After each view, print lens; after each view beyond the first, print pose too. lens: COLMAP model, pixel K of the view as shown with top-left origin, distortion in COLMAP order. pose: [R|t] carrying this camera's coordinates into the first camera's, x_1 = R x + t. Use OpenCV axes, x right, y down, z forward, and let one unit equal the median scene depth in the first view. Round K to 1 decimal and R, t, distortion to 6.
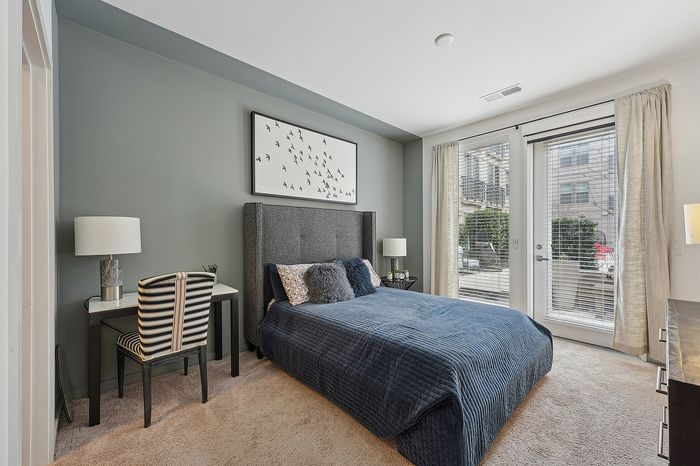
lens RADIAL K [[278.2, 0, 352.1], [0, 278.2, 232.3], [0, 0, 1]] dist [-0.002343, -0.000358]
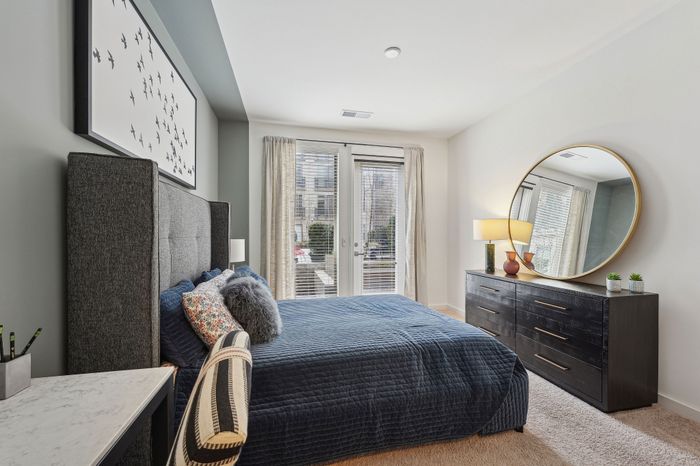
lens RADIAL K [[278.2, 0, 352.1], [0, 278.2, 232.3], [0, 0, 1]] dist [-0.002343, -0.000358]
pose [[0.497477, 0.011446, 0.867401, -0.451180], [-0.010255, 0.999921, -0.007313, 0.006320], [-0.867416, -0.005257, 0.497555, 0.401038]]
